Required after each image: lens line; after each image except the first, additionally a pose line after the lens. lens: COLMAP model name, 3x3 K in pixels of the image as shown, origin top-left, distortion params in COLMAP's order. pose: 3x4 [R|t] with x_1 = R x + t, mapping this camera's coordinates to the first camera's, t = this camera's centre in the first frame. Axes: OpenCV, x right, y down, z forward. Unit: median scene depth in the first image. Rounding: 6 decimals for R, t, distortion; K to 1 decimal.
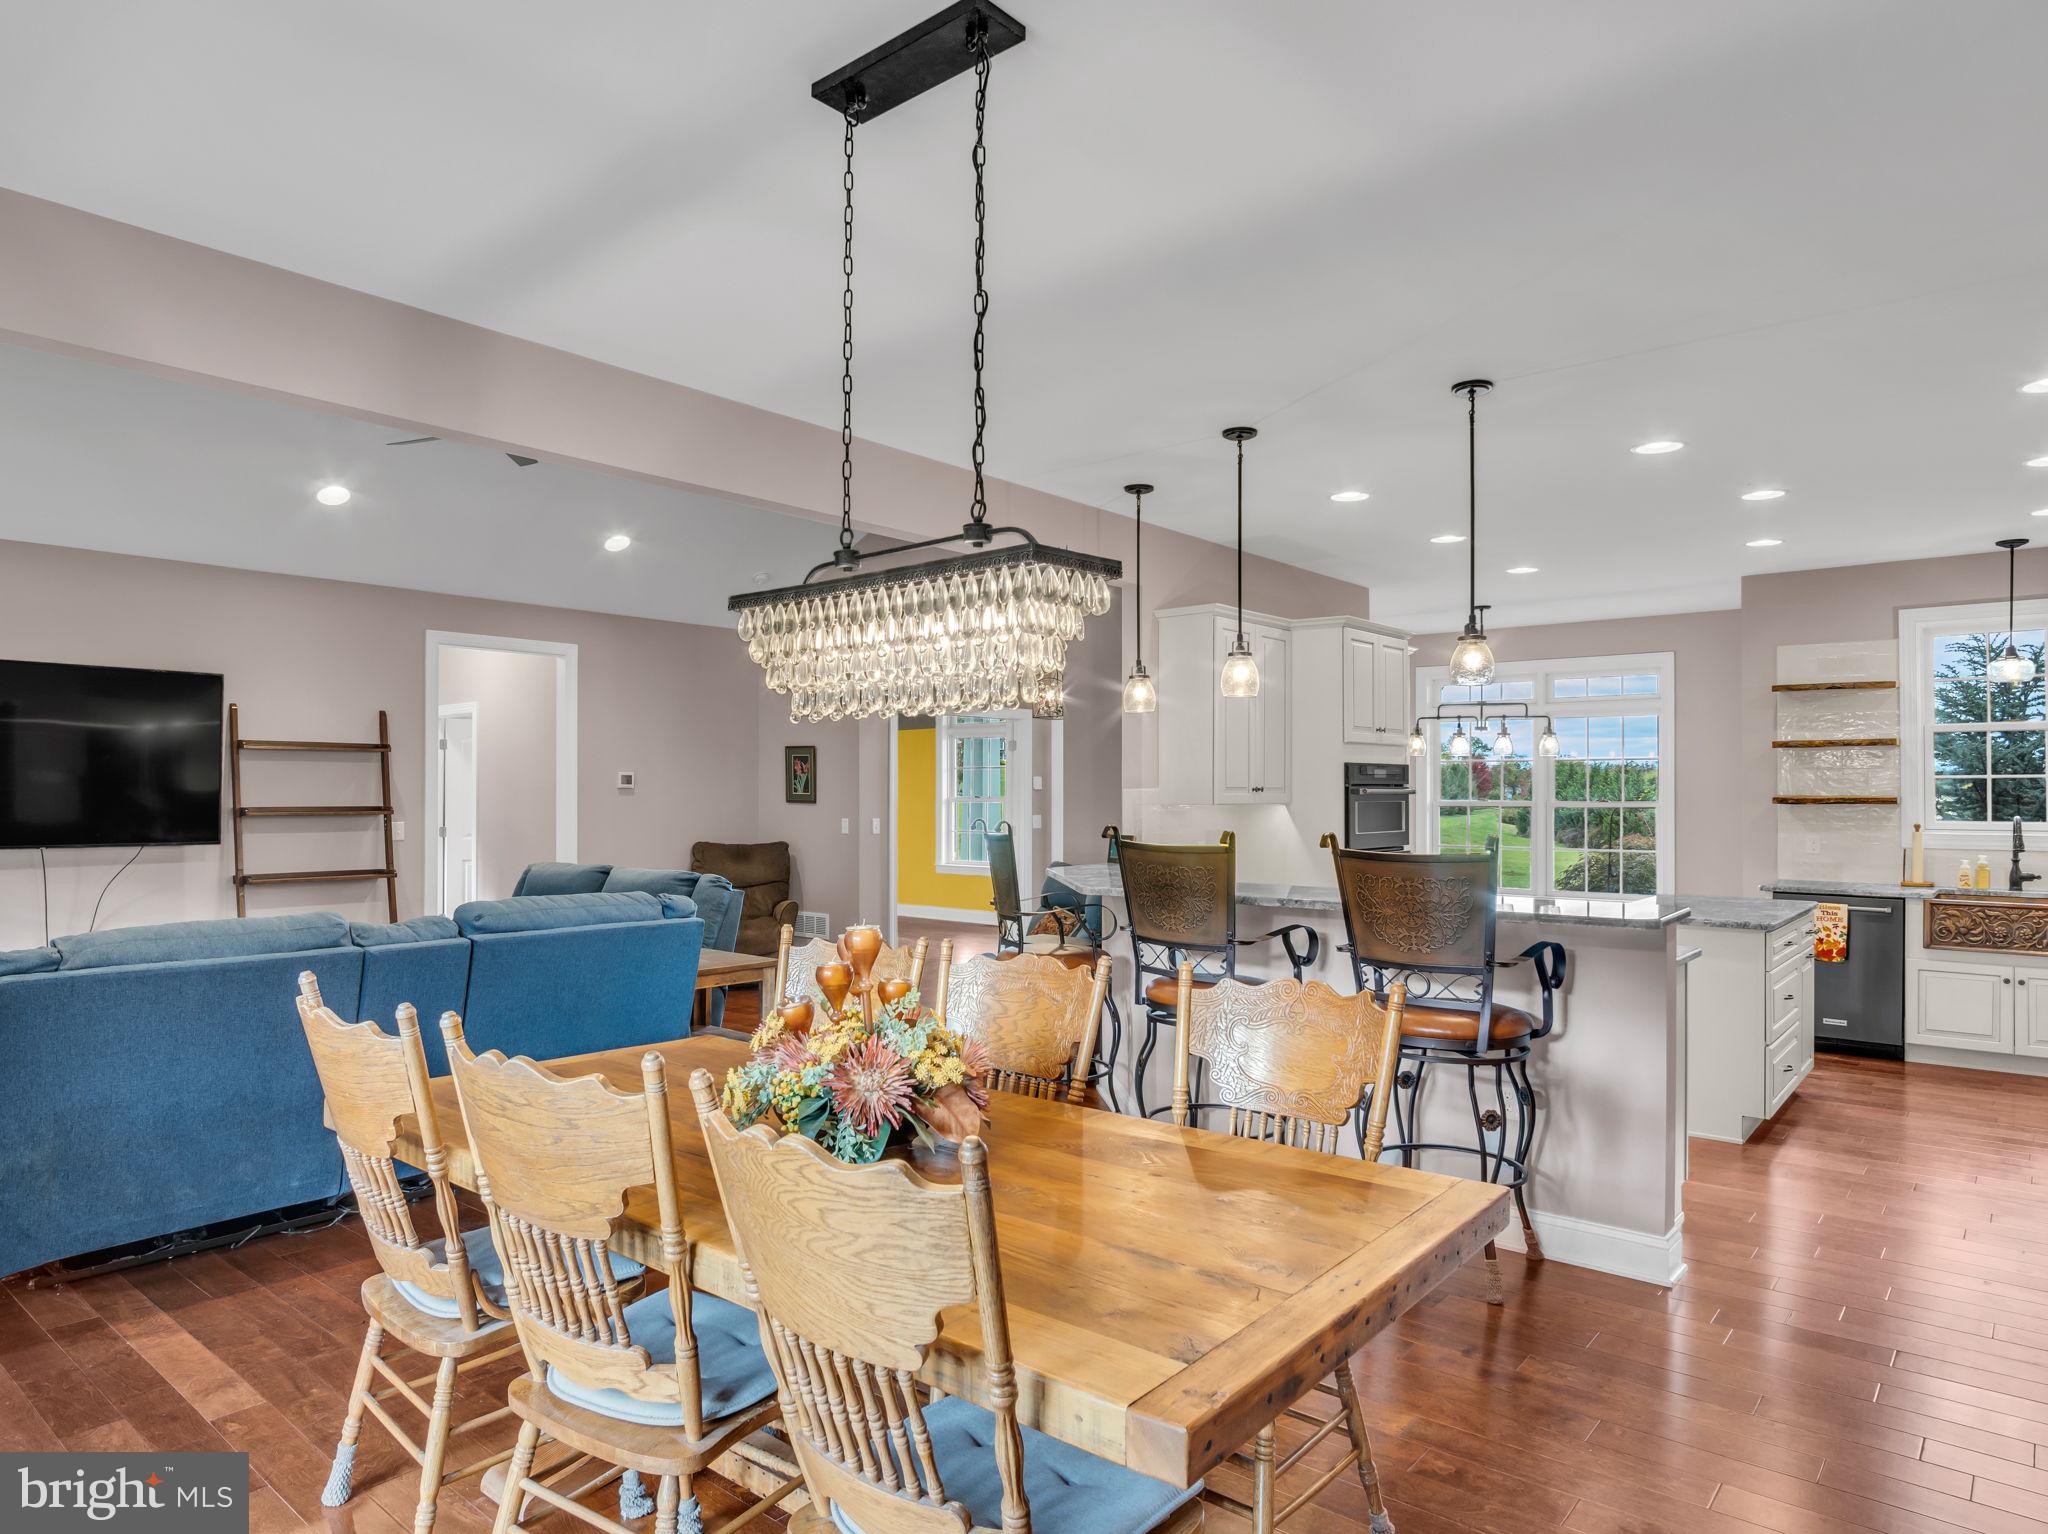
lens RADIAL K [[1262.0, 0, 1009.2], [0, 1262.0, 776.6], [0, 0, 1]] dist [-0.023098, 0.004309]
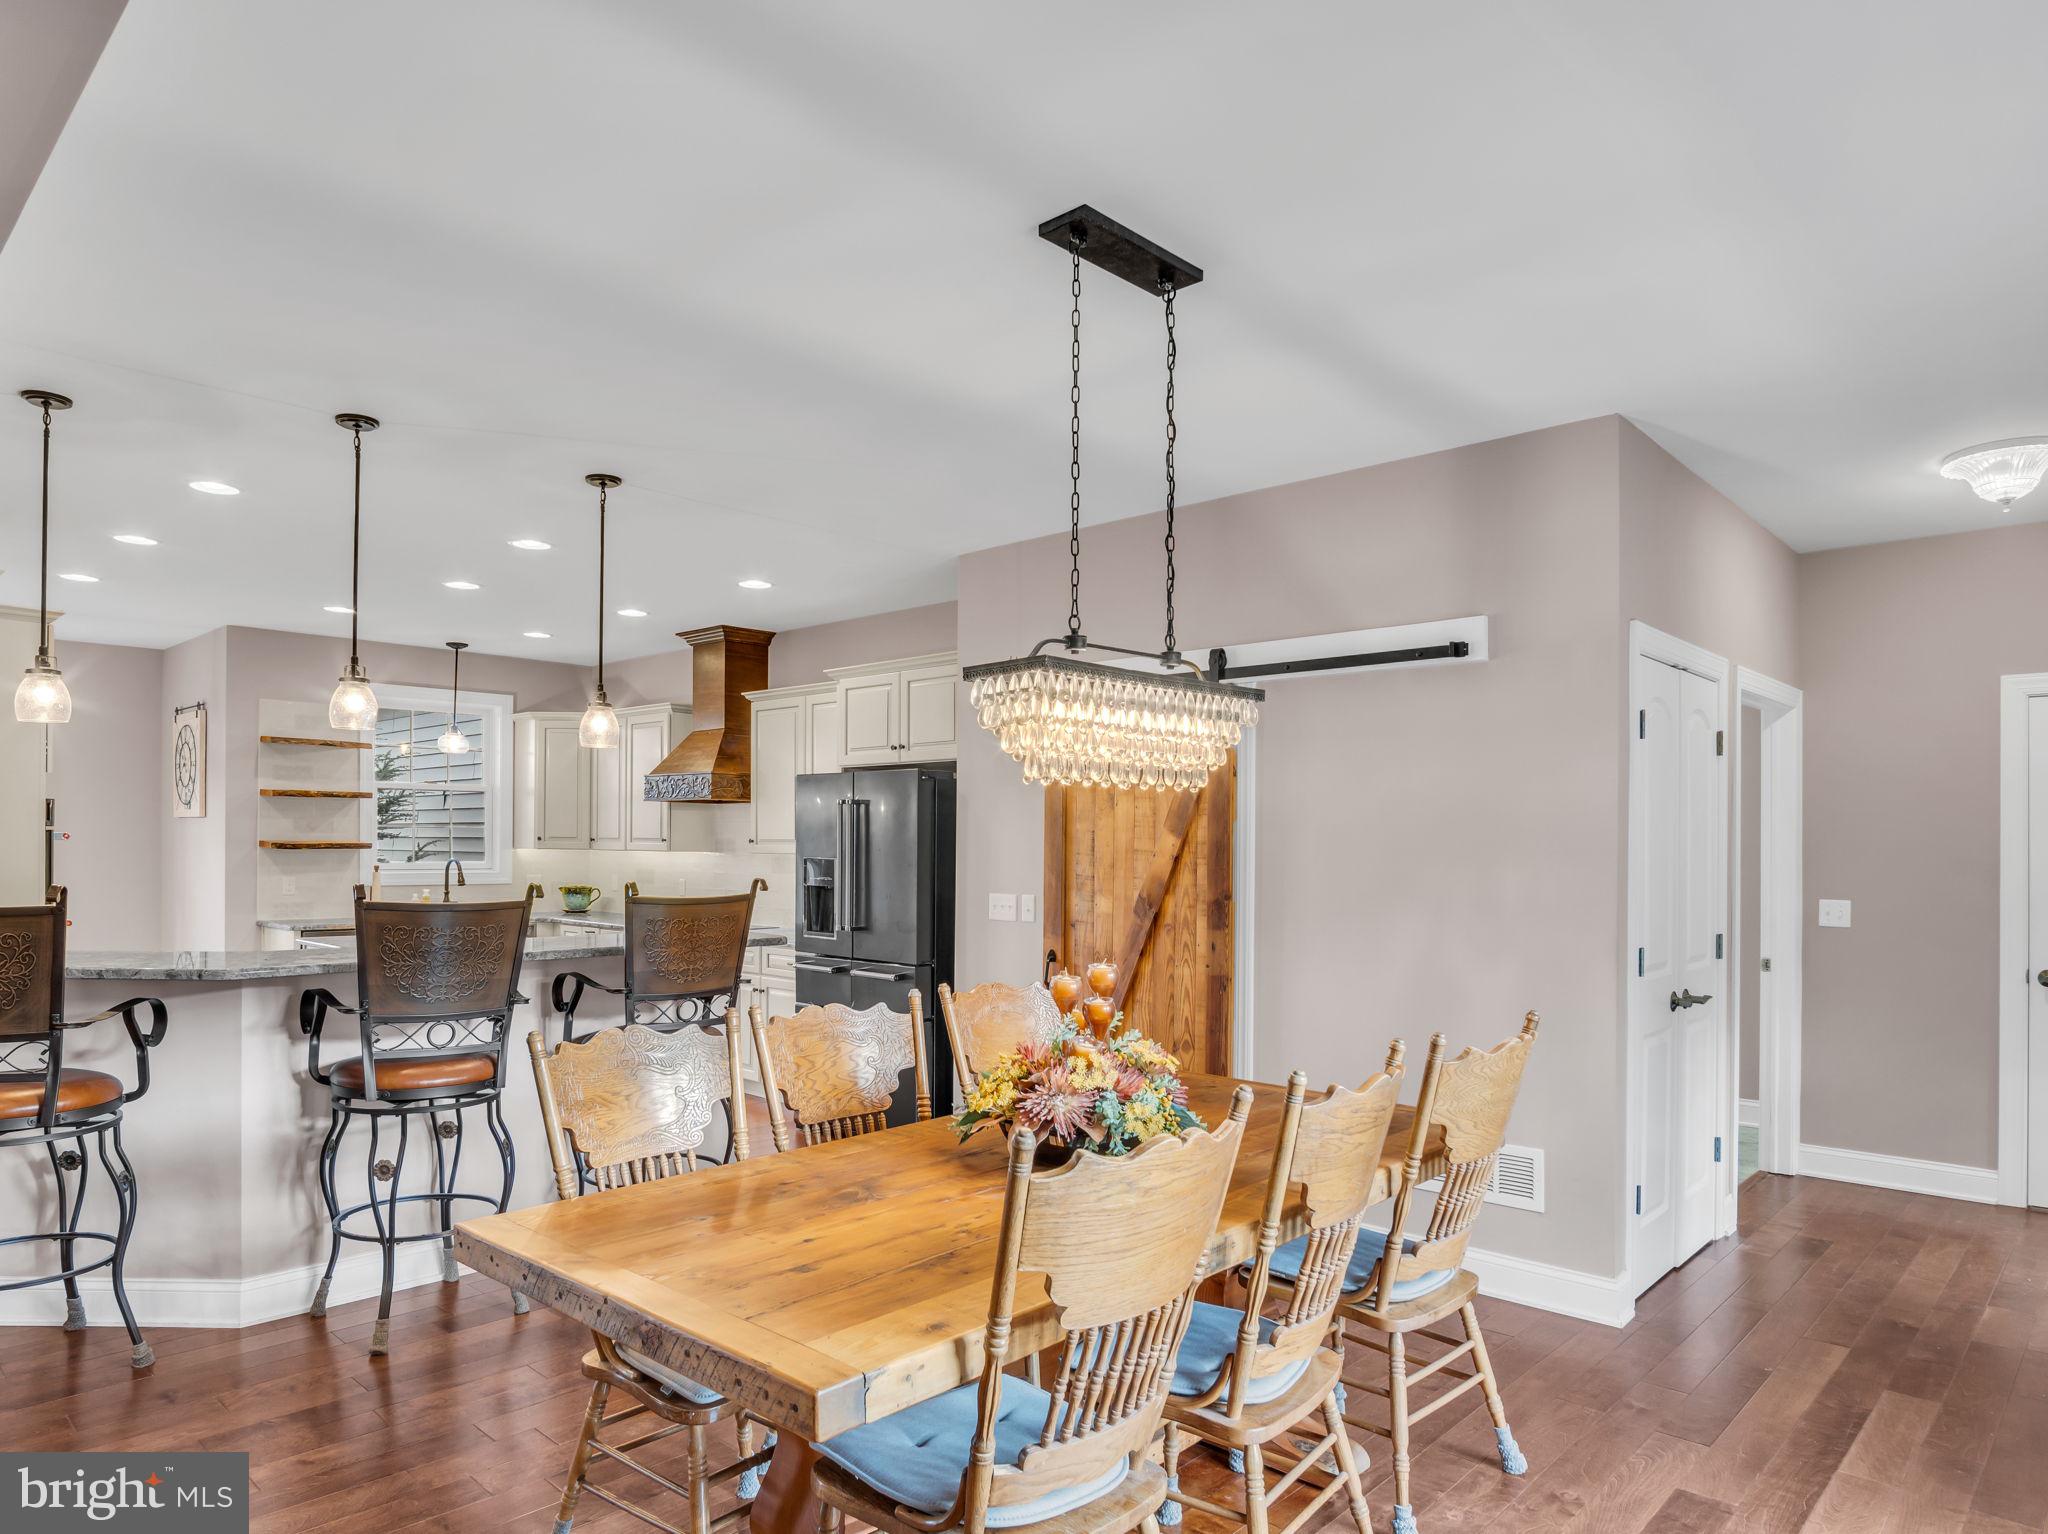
lens RADIAL K [[1262.0, 0, 991.6], [0, 1262.0, 840.3], [0, 0, 1]] dist [-0.023098, 0.004309]
pose [[0.049399, 0.002731, 0.998775, -0.417036], [-0.023359, 0.999726, -0.001578, 0.002077], [-0.998506, -0.023252, 0.049449, 0.338080]]
